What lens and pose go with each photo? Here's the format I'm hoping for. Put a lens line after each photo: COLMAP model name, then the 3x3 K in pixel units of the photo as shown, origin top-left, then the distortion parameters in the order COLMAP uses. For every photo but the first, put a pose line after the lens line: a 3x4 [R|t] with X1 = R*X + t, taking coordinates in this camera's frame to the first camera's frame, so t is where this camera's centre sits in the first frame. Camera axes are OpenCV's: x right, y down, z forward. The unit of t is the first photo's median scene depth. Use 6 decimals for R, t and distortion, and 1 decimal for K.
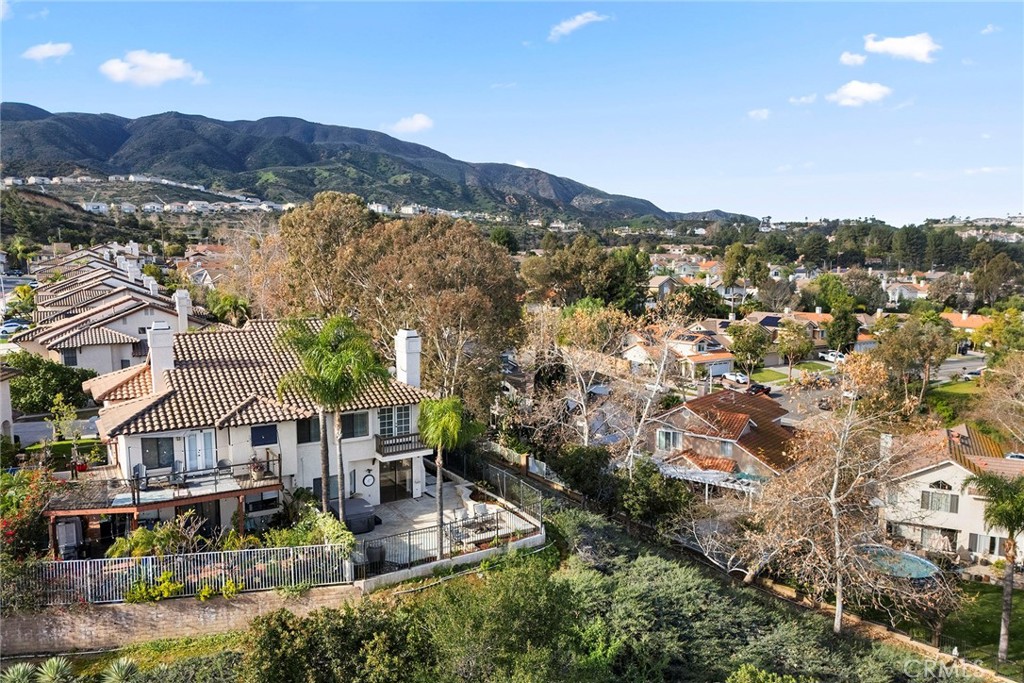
lens RADIAL K [[705.5, 0, 512.0], [0, 705.5, 341.5], [0, 0, 1]] dist [-0.000735, -0.000253]
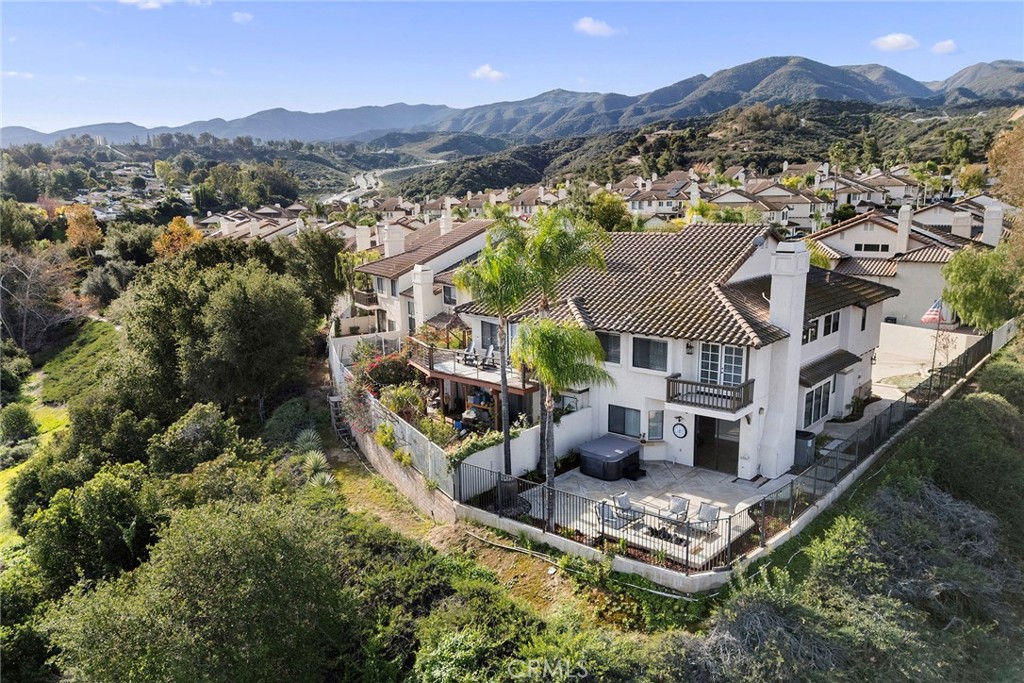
lens RADIAL K [[705.5, 0, 512.0], [0, 705.5, 341.5], [0, 0, 1]] dist [-0.000735, -0.000253]
pose [[0.310710, 0.177259, -0.933830, 0.449141], [-0.078908, 0.983876, 0.160504, -0.011991], [0.947224, 0.023817, 0.319687, 0.557469]]
